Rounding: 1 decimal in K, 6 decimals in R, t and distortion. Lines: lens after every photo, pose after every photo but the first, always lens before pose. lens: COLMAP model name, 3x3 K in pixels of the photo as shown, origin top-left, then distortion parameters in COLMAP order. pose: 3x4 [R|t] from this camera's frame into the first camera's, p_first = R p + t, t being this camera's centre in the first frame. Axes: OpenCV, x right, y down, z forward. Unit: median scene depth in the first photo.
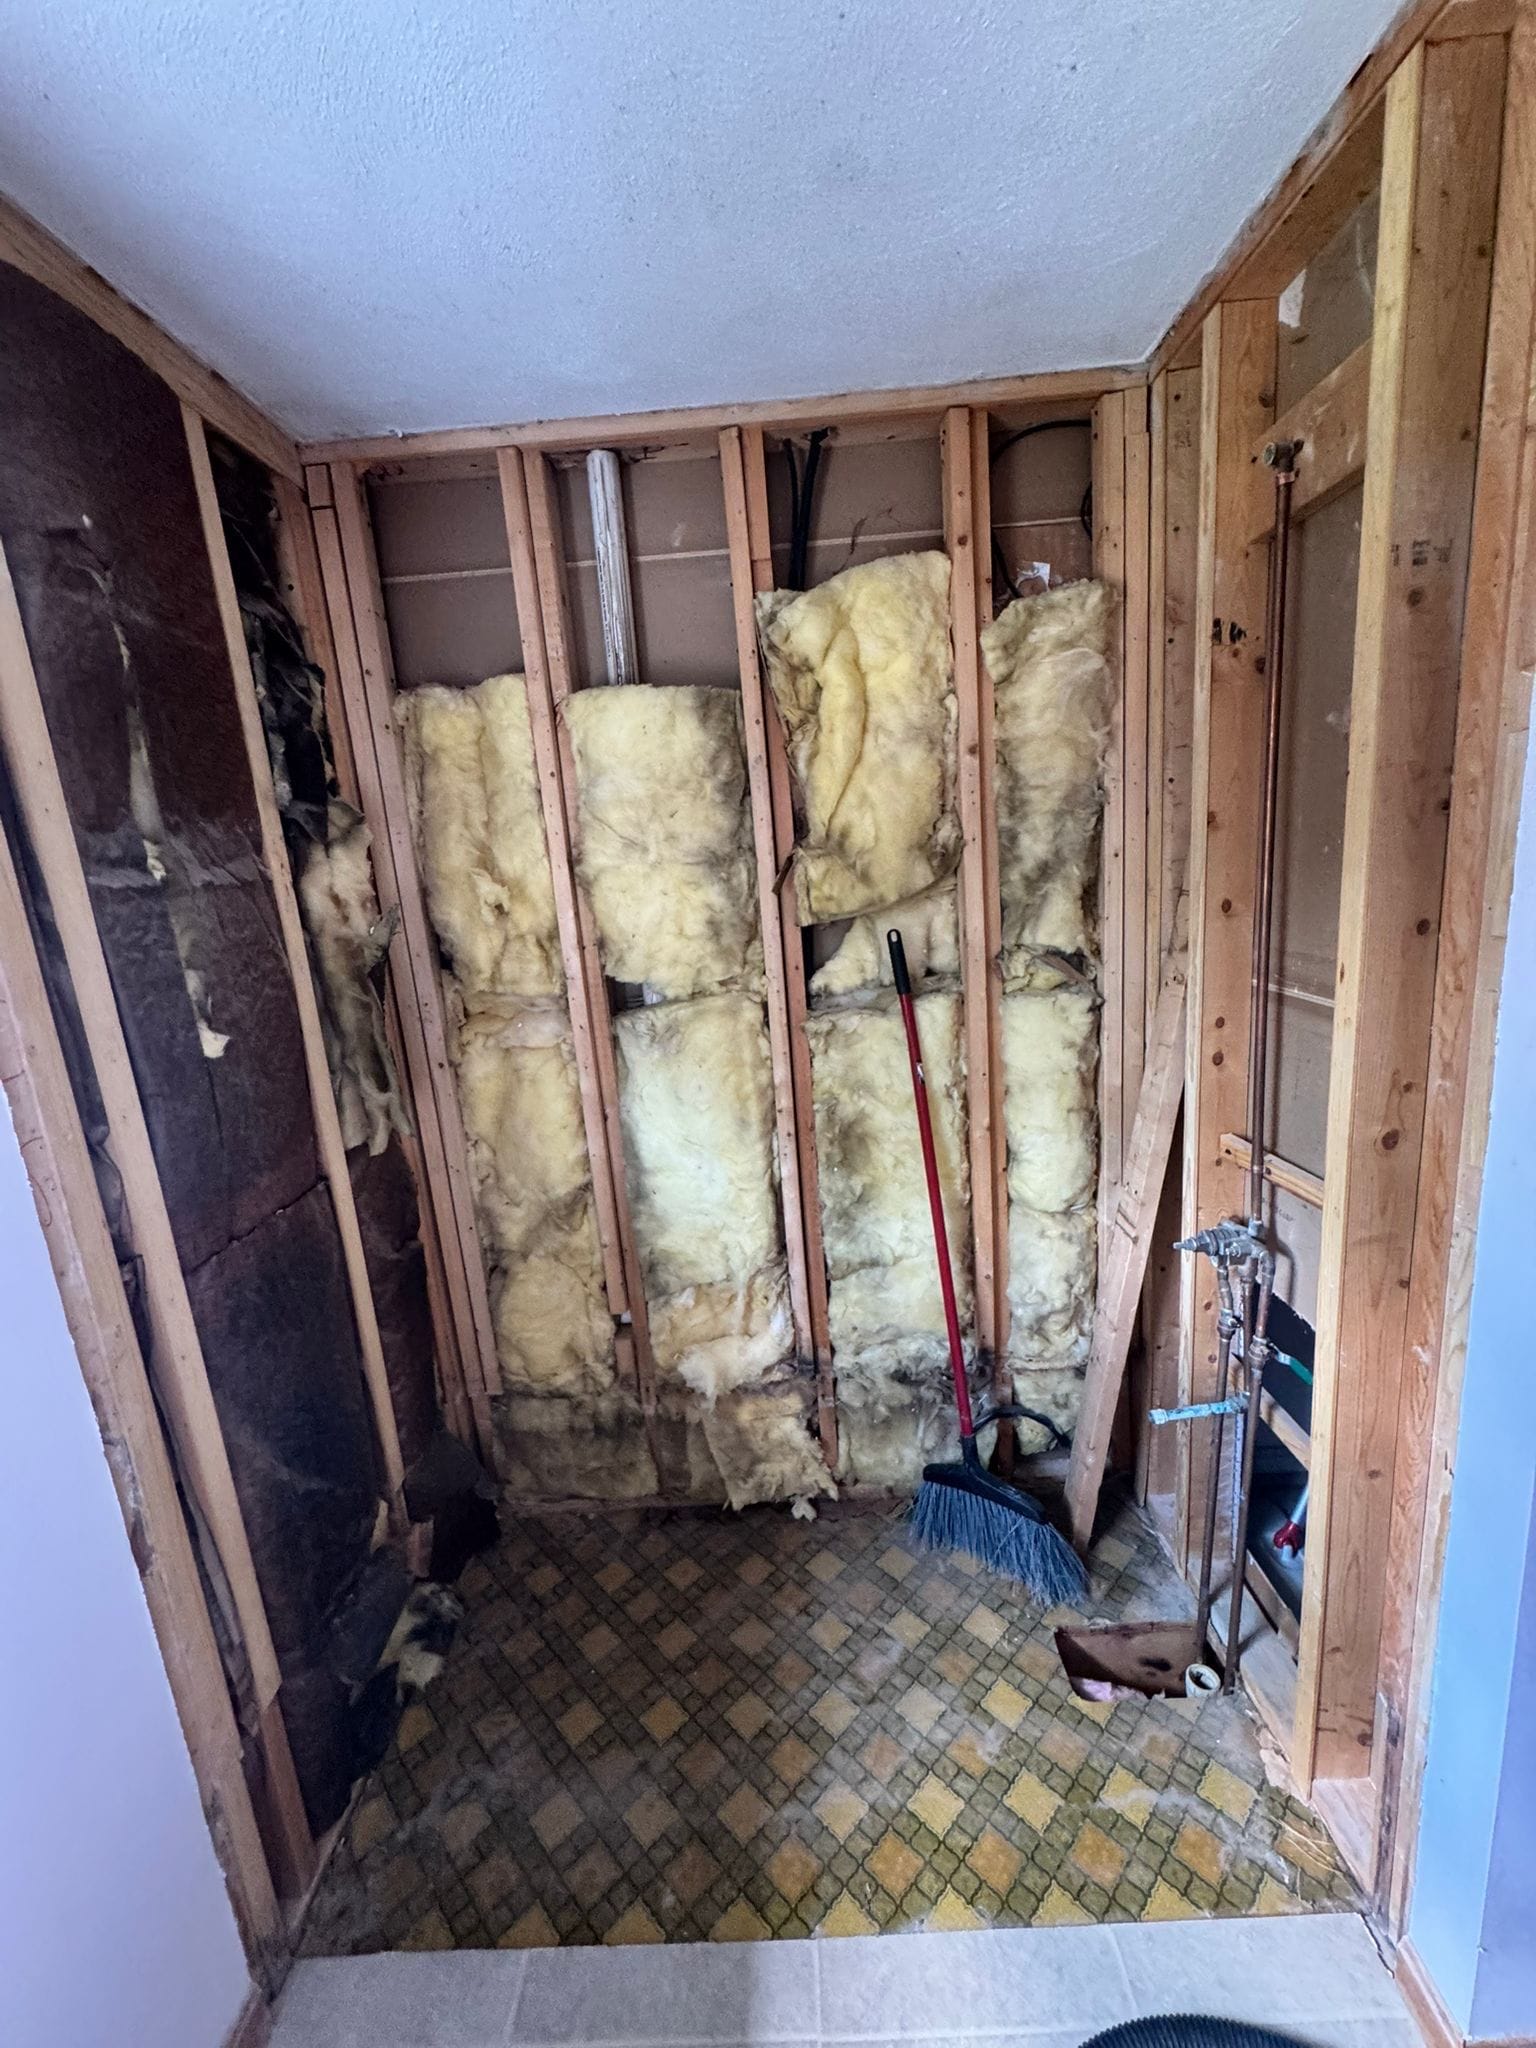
lens RADIAL K [[837.8, 0, 779.4], [0, 837.8, 1033.7], [0, 0, 1]] dist [-0.005576, 0.000595]
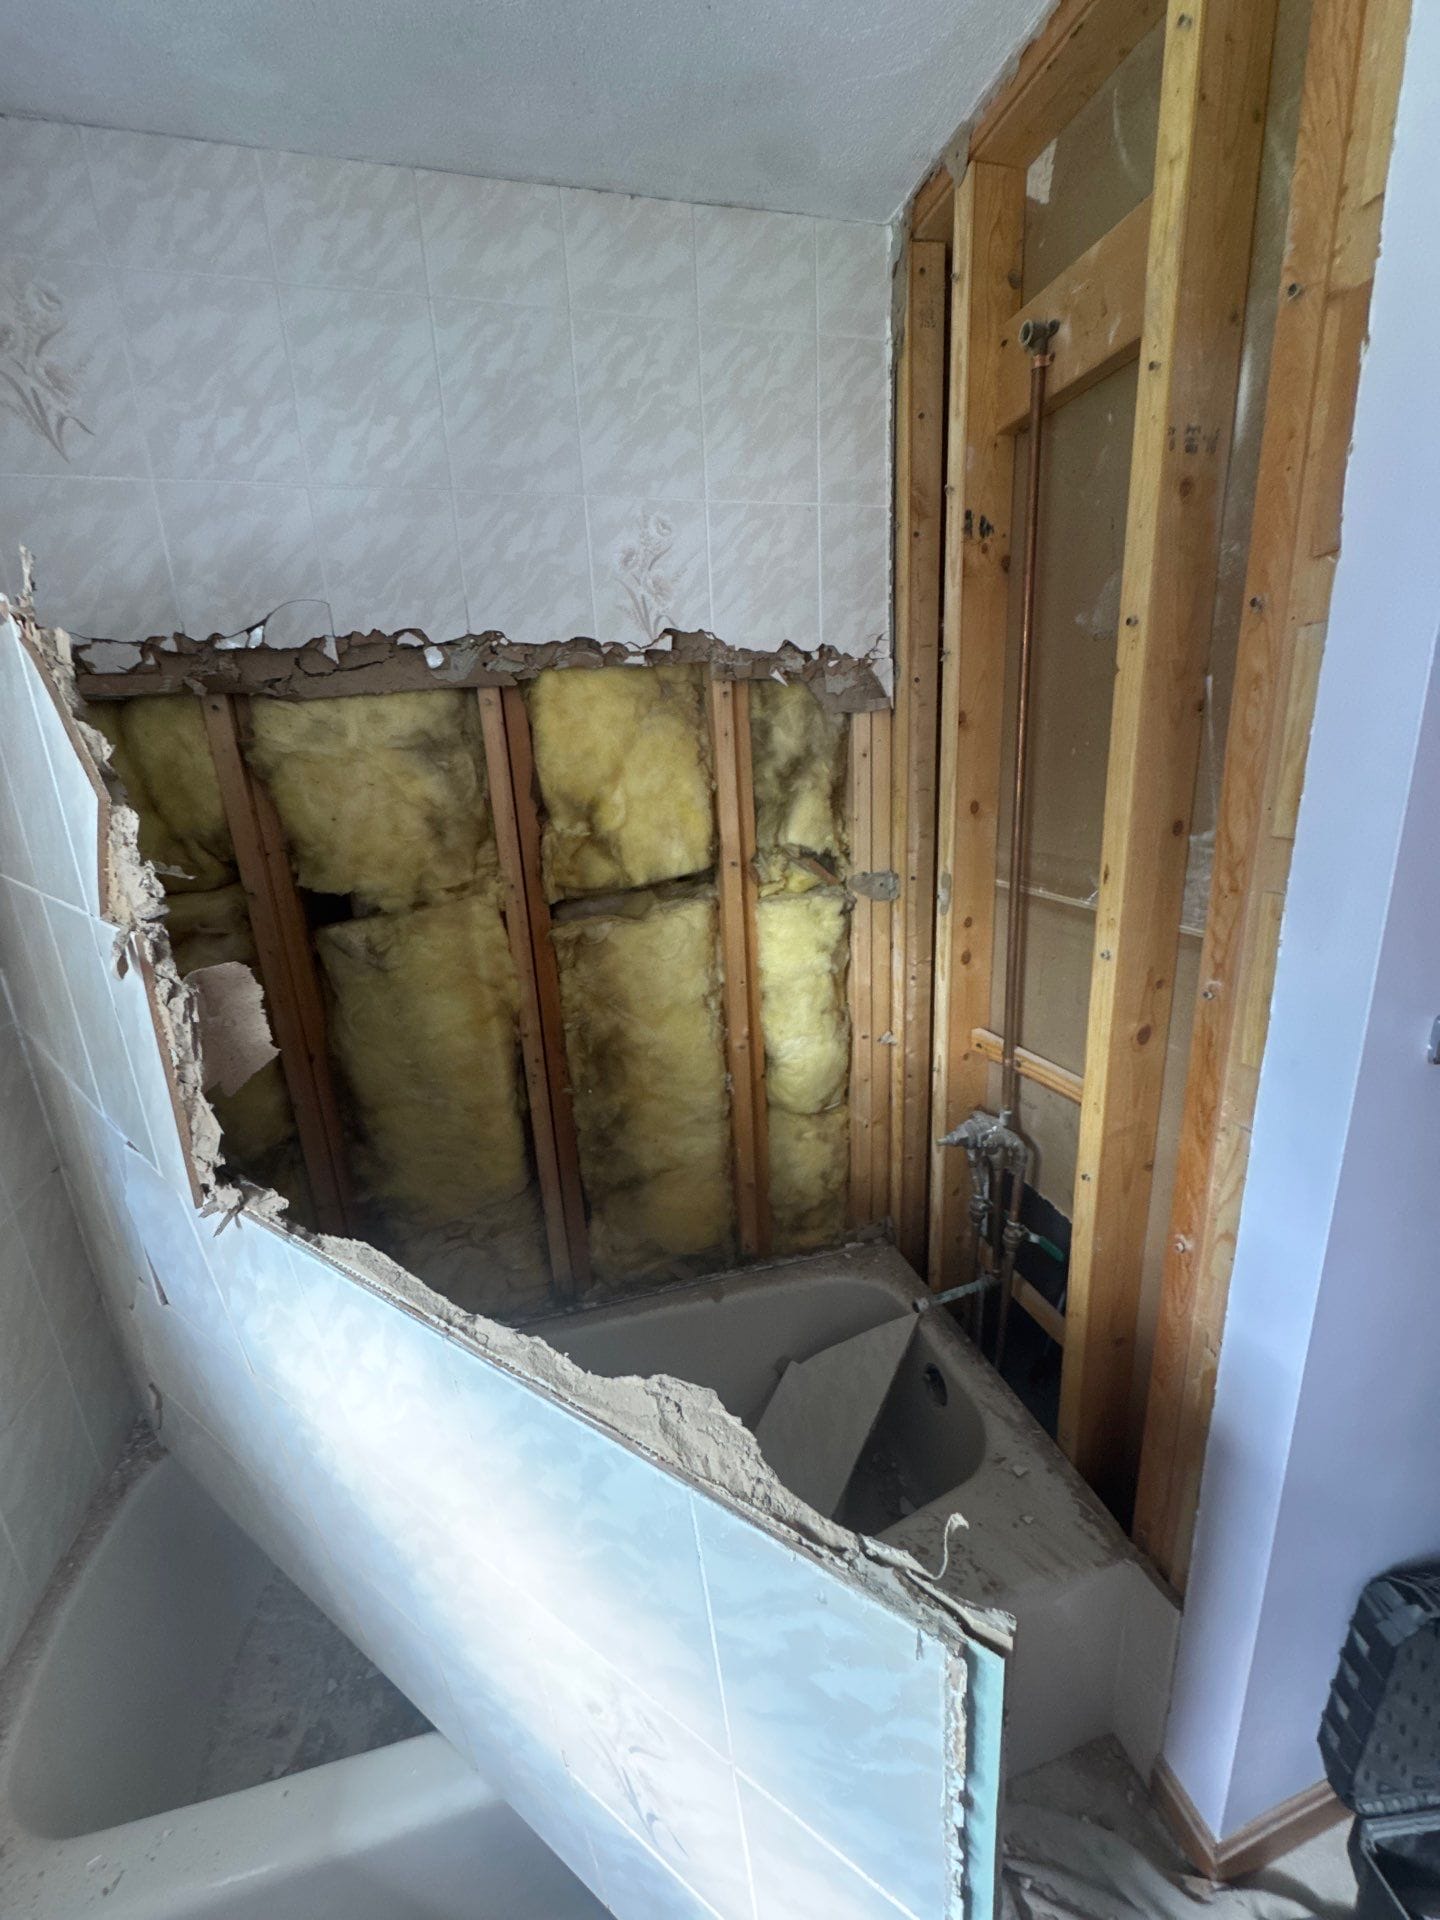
lens RADIAL K [[785.4, 0, 733.7], [0, 785.4, 972.5], [0, 0, 1]] dist [-0.005576, 0.000595]
pose [[0.960222, -0.046944, 0.275265, -0.015172], [0.031930, 0.997760, 0.058776, -0.016860], [-0.277408, -0.047648, 0.959570, 0.148087]]
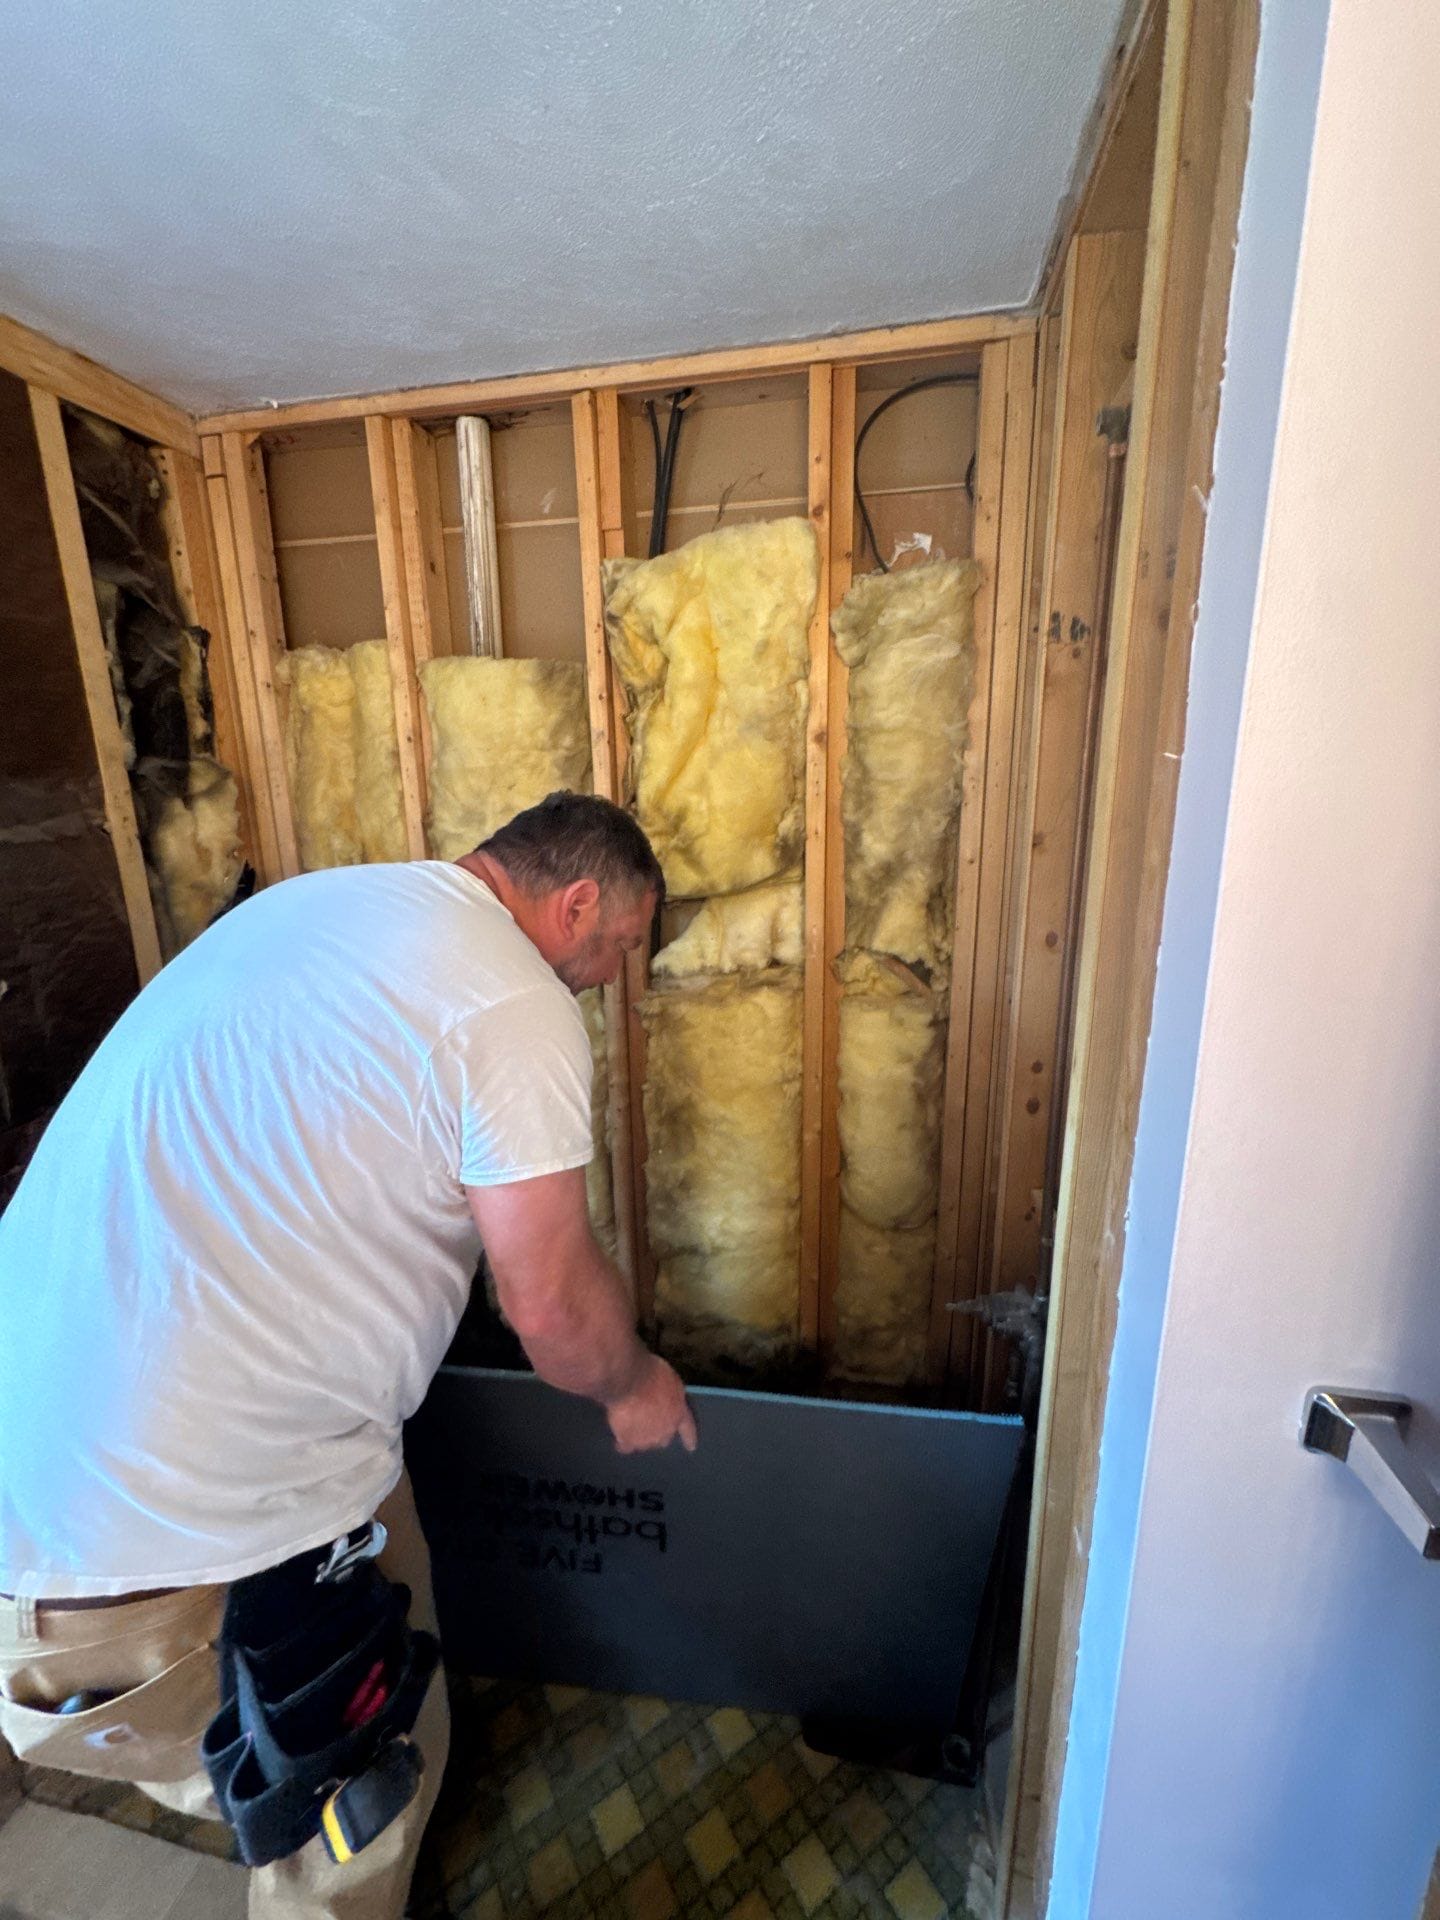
lens RADIAL K [[785.4, 0, 720.8], [0, 785.4, 970.2], [0, 0, 1]] dist [-0.005576, 0.000595]
pose [[0.980043, 0.105062, -0.168755, 0.313088], [-0.099172, 0.994142, 0.042979, -0.113296], [0.172282, -0.025385, 0.984721, 0.118210]]
